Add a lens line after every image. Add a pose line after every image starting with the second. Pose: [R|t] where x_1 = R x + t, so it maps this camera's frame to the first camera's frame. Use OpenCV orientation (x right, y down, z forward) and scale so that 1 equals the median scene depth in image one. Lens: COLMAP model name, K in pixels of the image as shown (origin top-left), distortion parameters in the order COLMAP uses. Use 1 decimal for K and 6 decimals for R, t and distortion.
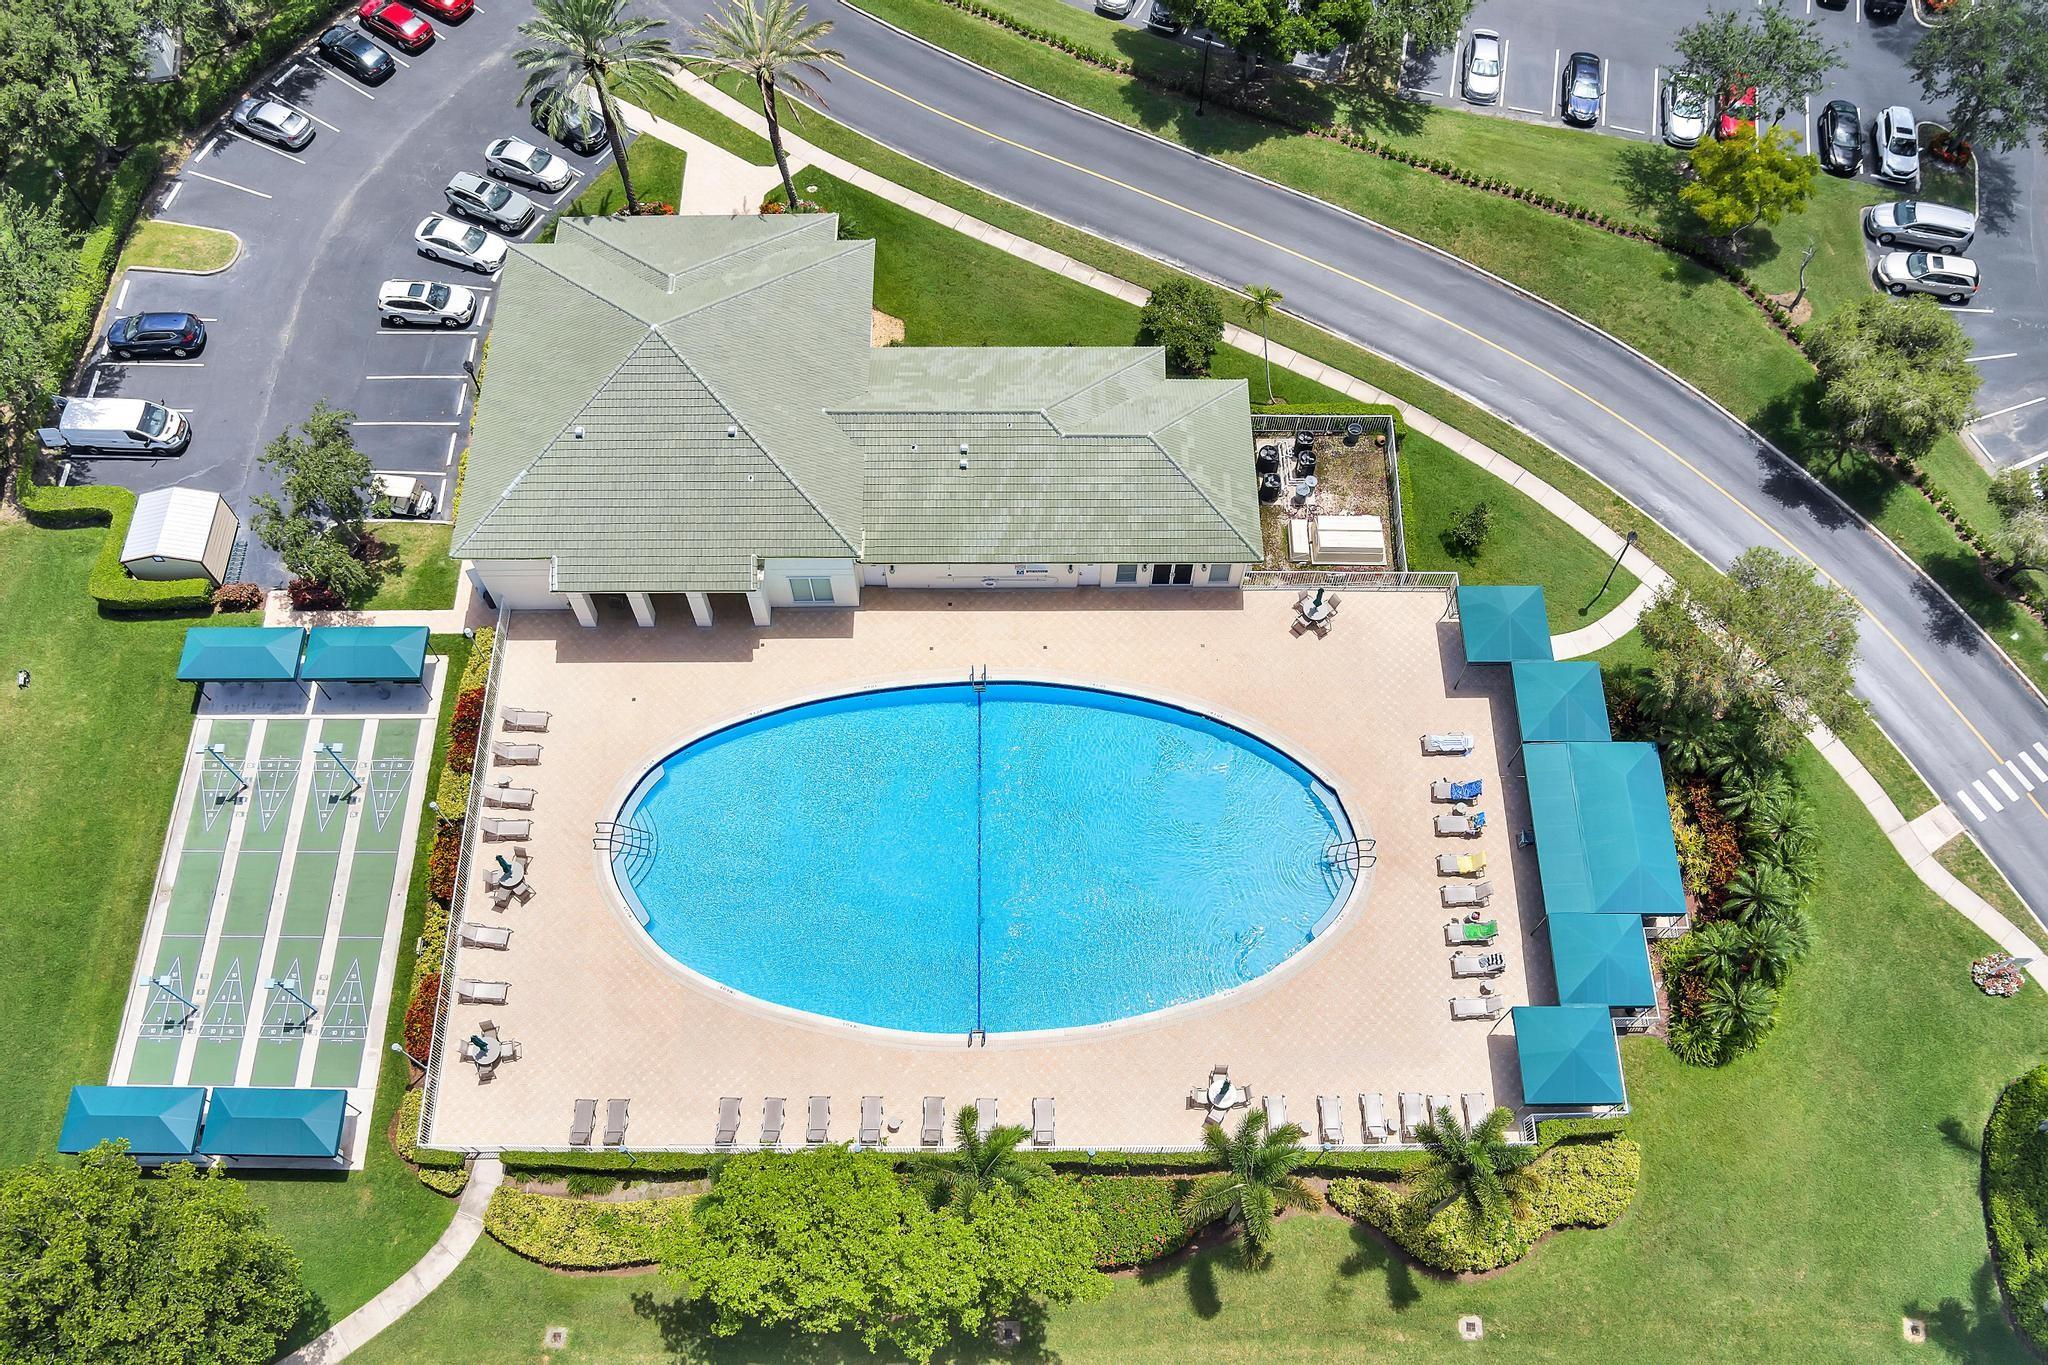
lens RADIAL K [[1645.9, 0, 1010.5], [0, 1645.9, 684.7], [0, 0, 1]] dist [-0.089362, 0.040945]
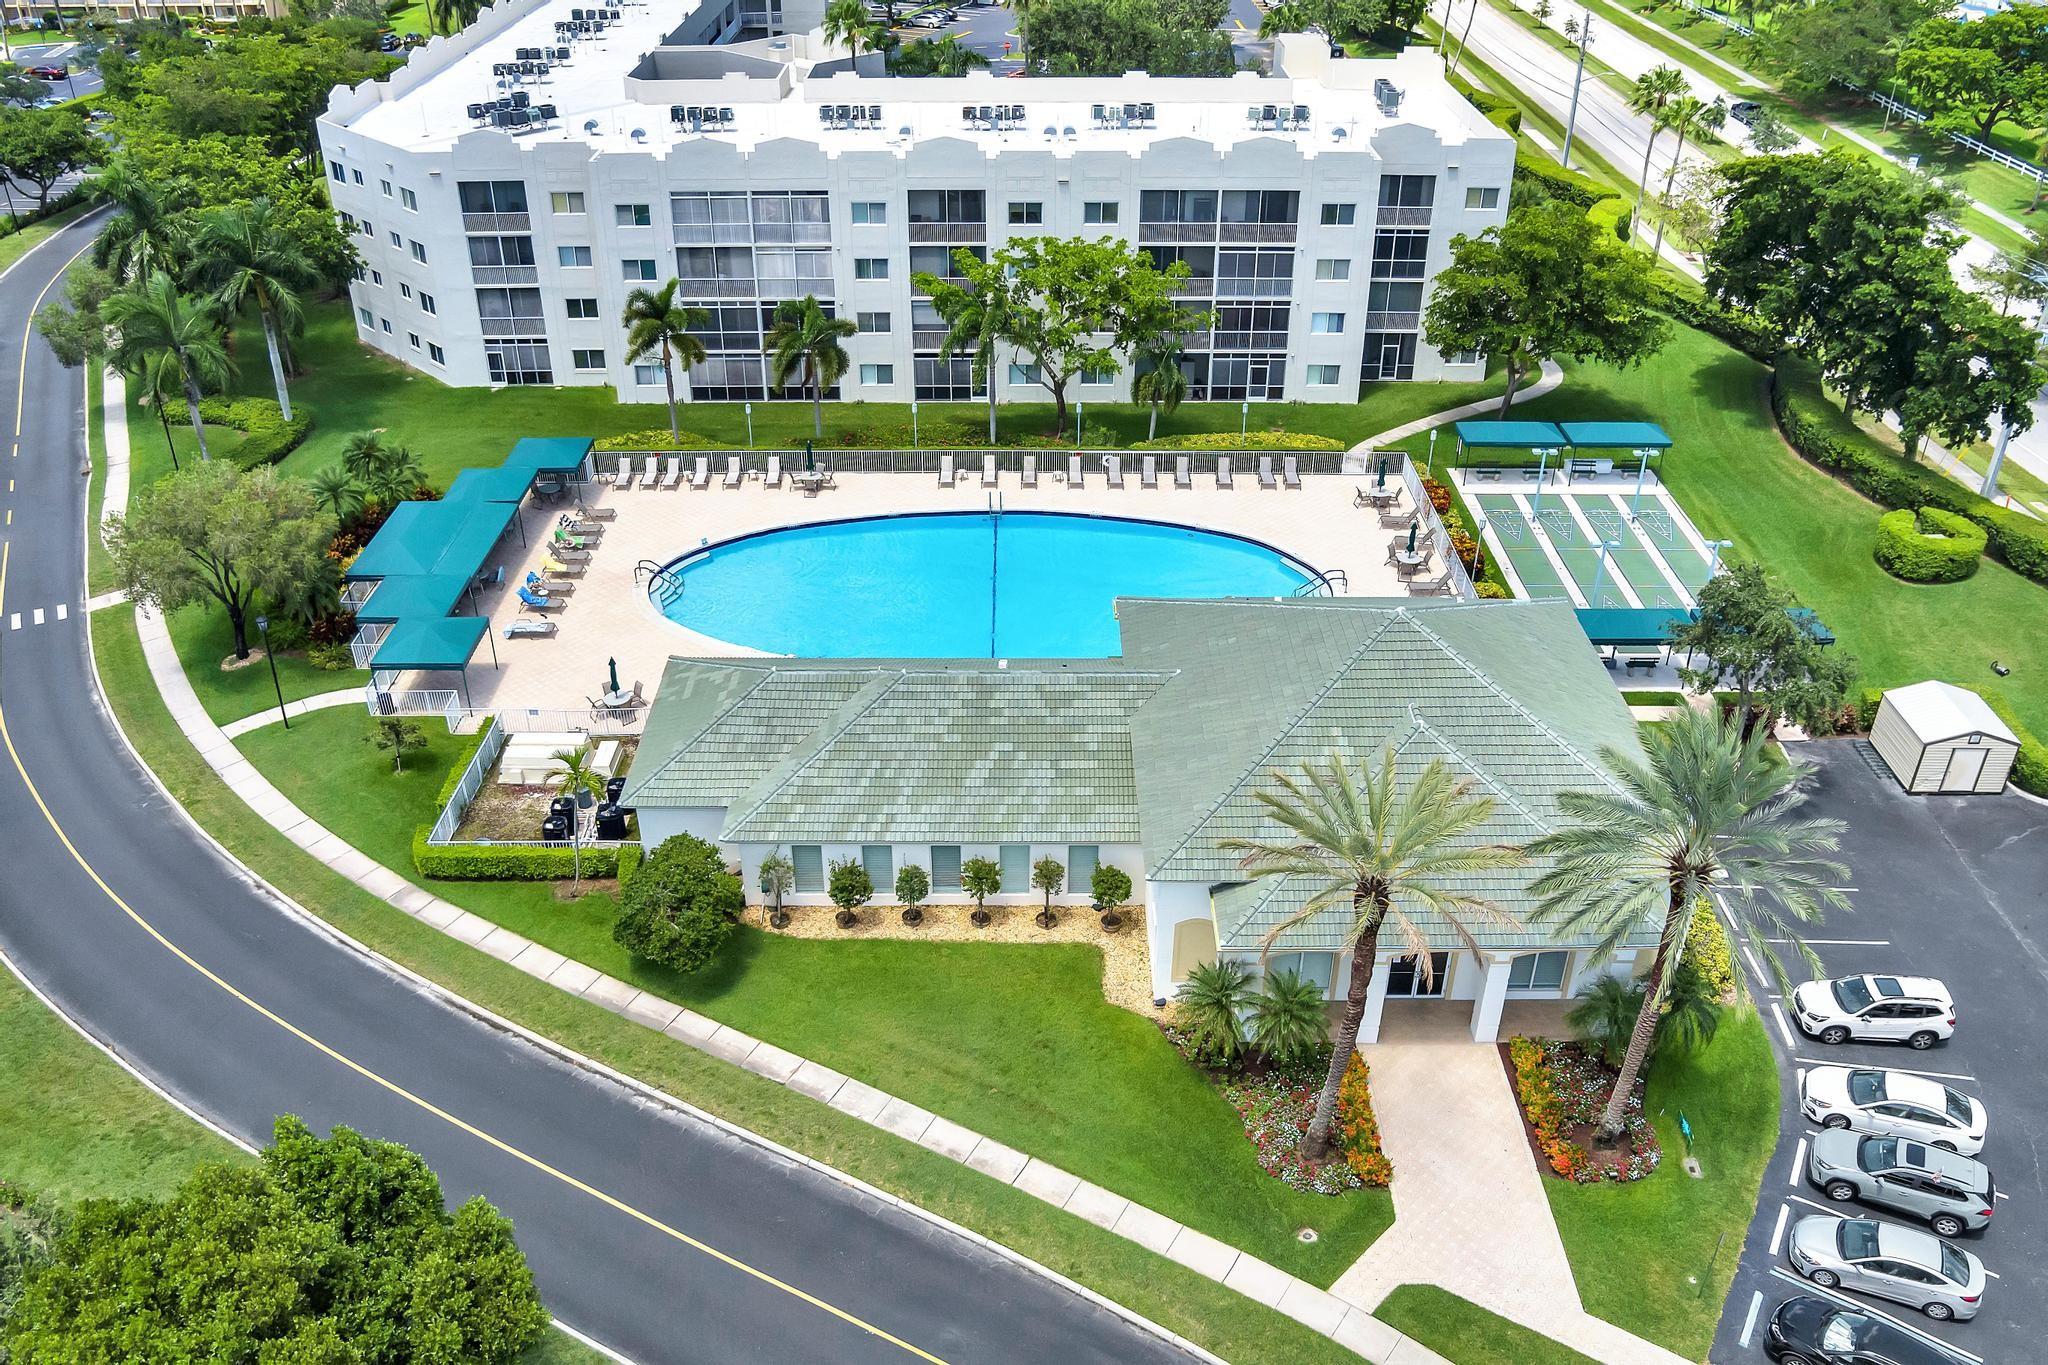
lens RADIAL K [[1645.9, 0, 1010.5], [0, 1645.9, 684.7], [0, 0, 1]] dist [-0.089362, 0.040945]
pose [[-0.999955, -0.003640, 0.008800, -0.039060], [0.009033, -0.070032, 0.997504, -0.969719], [-0.003014, 0.997538, 0.070062, 0.957522]]
